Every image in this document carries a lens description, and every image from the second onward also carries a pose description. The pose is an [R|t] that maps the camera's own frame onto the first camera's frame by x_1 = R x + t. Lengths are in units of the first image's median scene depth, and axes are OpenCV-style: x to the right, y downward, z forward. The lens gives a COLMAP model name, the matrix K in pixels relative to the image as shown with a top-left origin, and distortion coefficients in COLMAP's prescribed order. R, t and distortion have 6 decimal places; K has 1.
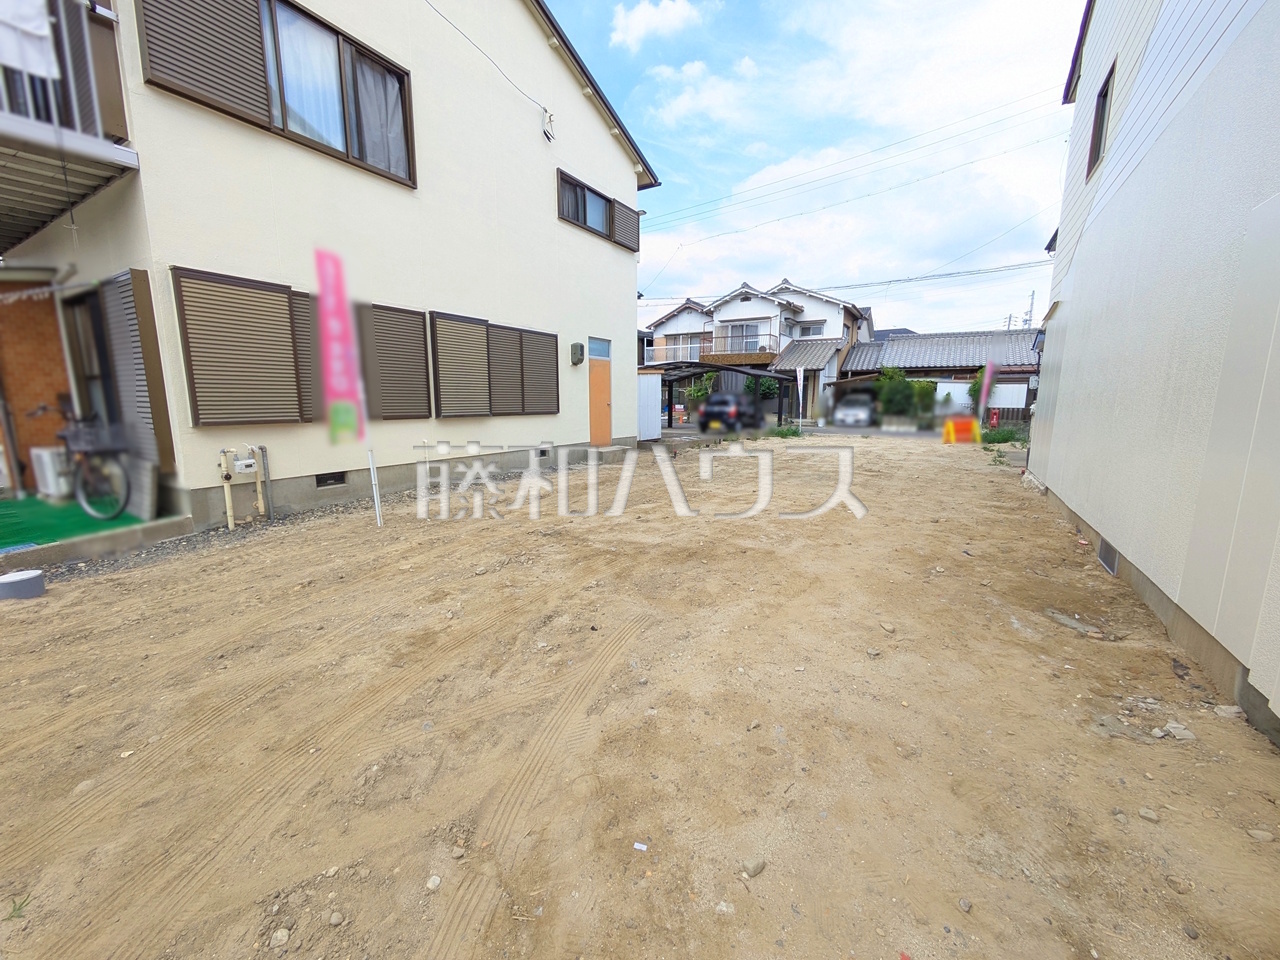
lens RADIAL K [[507.0, 0, 640.0], [0, 507.0, 480.0], [0, 0, 1]] dist [-0.008039, 0.004836]
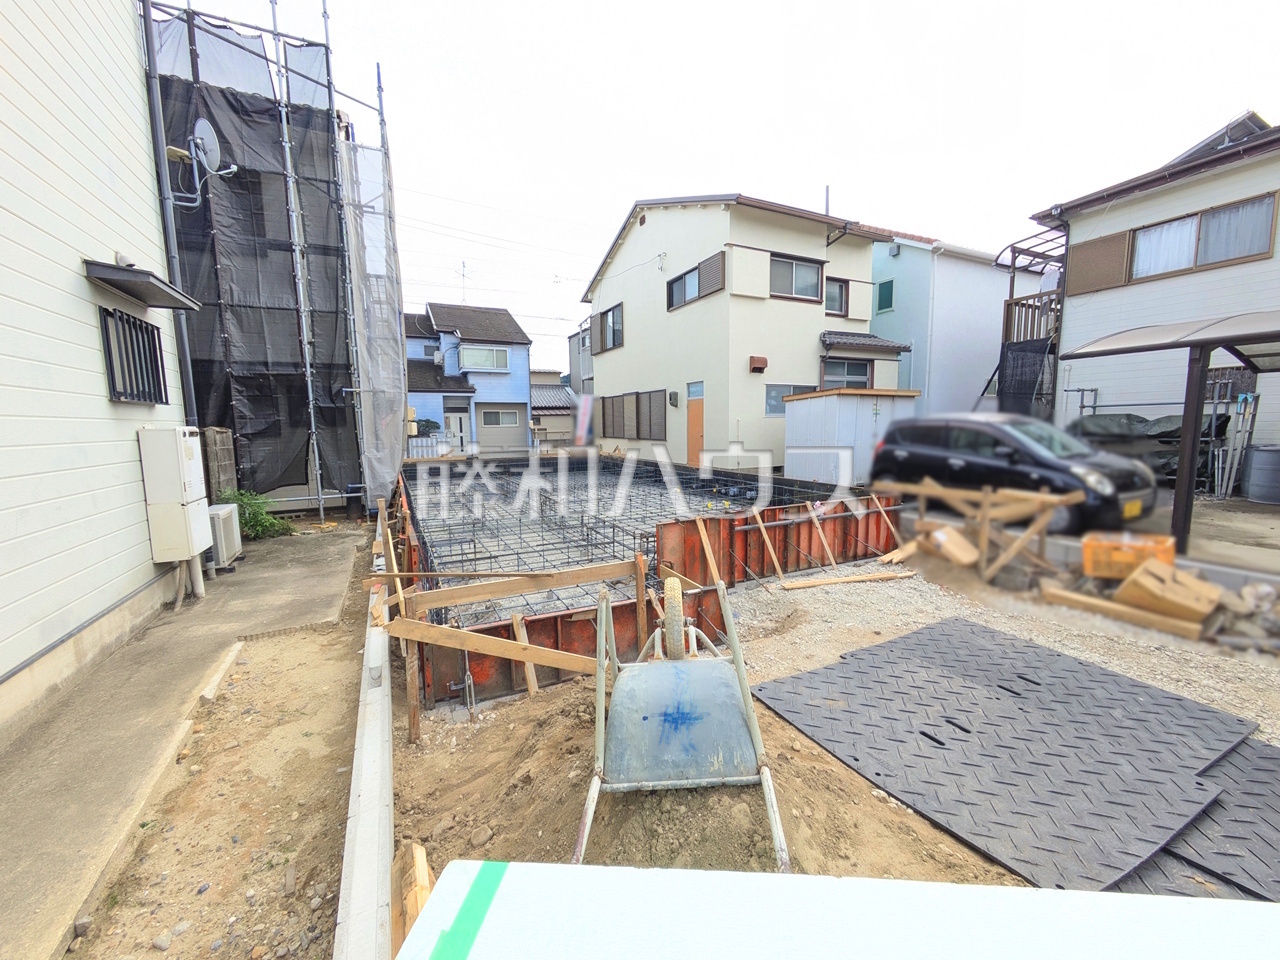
lens RADIAL K [[507.0, 0, 640.0], [0, 507.0, 480.0], [0, 0, 1]] dist [-0.008039, 0.004836]
pose [[-0.538766, 0.096213, -0.836944, 1.084815], [-0.121691, 0.974150, 0.190322, -0.273995], [0.833620, 0.204388, -0.513131, 1.624487]]
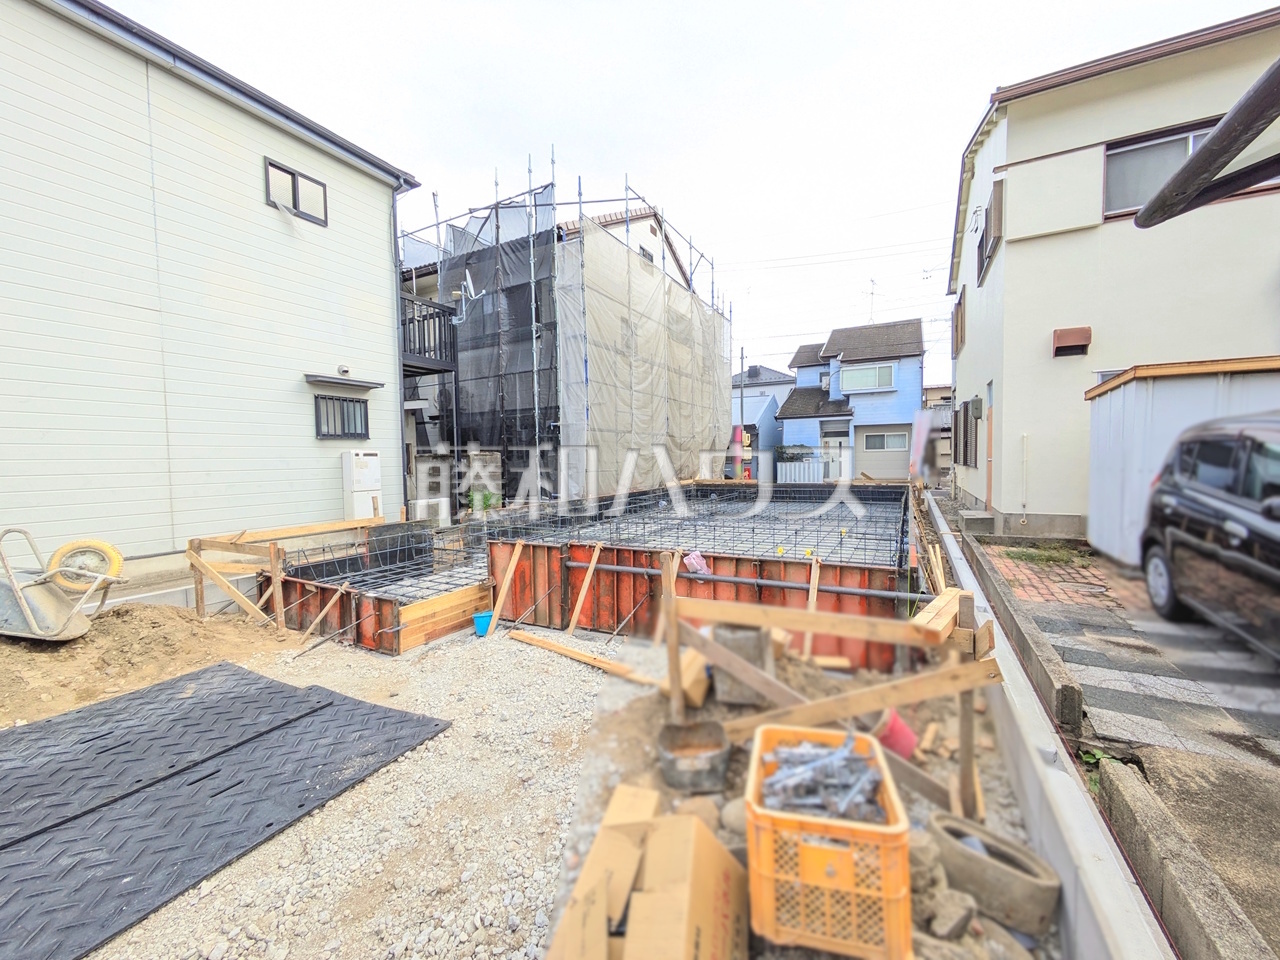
lens RADIAL K [[507.0, 0, 640.0], [0, 507.0, 480.0], [0, 0, 1]] dist [-0.008039, 0.004836]
pose [[-0.998381, 0.017244, -0.054208, 0.575678], [0.006086, 0.979853, 0.199625, -0.299595], [0.056558, 0.198972, -0.978372, 1.871808]]
